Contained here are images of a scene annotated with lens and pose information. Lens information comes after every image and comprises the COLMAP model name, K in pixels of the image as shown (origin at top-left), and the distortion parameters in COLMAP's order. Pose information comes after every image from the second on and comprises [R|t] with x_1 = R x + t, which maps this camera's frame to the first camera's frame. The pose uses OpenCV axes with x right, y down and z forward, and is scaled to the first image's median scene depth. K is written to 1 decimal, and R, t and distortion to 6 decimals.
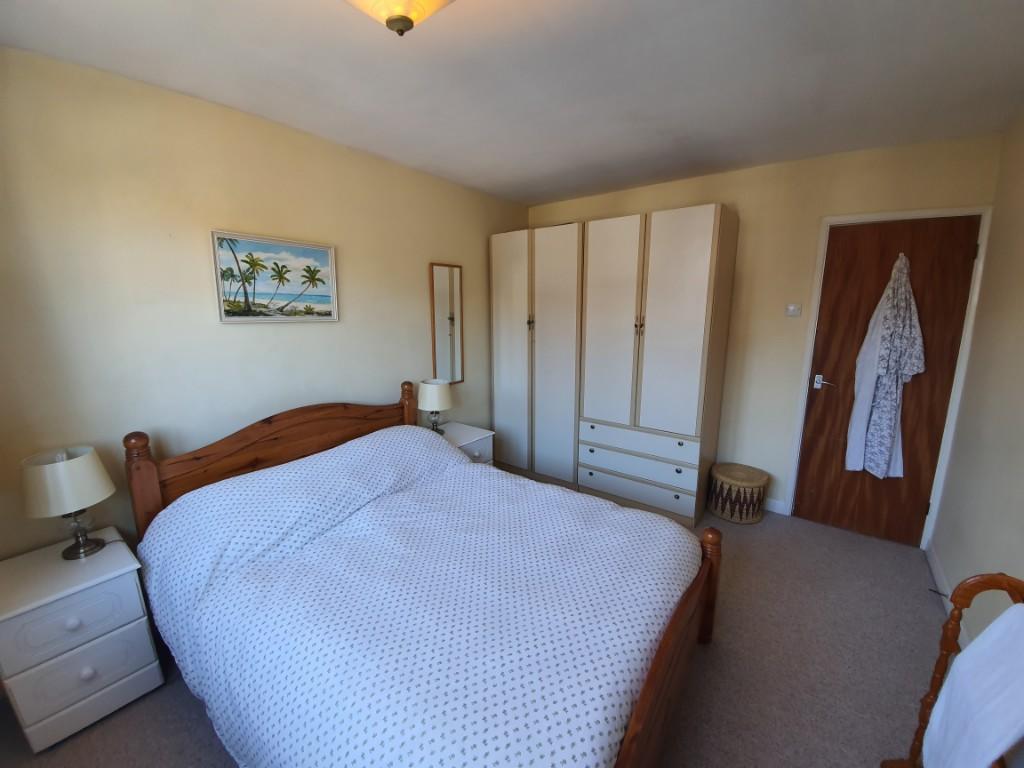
lens RADIAL K [[413.7, 0, 516.3], [0, 413.7, 384.1], [0, 0, 1]] dist [0.000085, -0.000039]
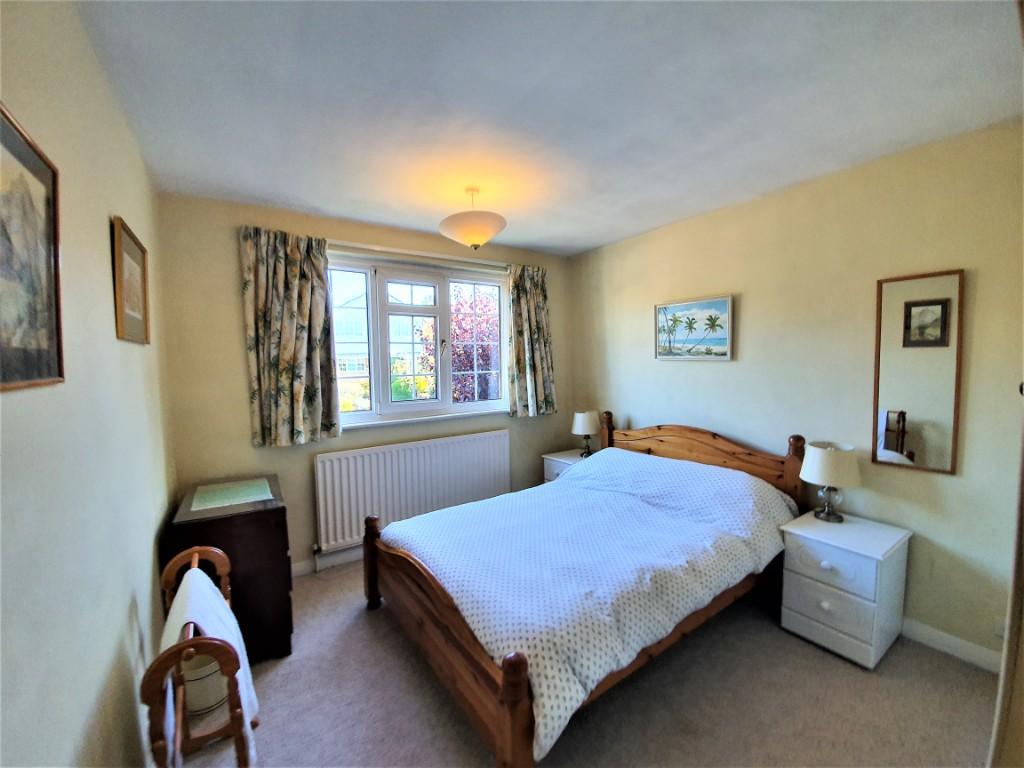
lens RADIAL K [[413.7, 0, 520.7], [0, 413.7, 380.0], [0, 0, 1]] dist [0.000085, -0.000039]
pose [[-0.337115, 0.061780, -0.939434, 0.905187], [-0.149686, 0.981635, 0.118269, -0.168679], [0.929488, 0.180490, -0.321676, 0.962517]]
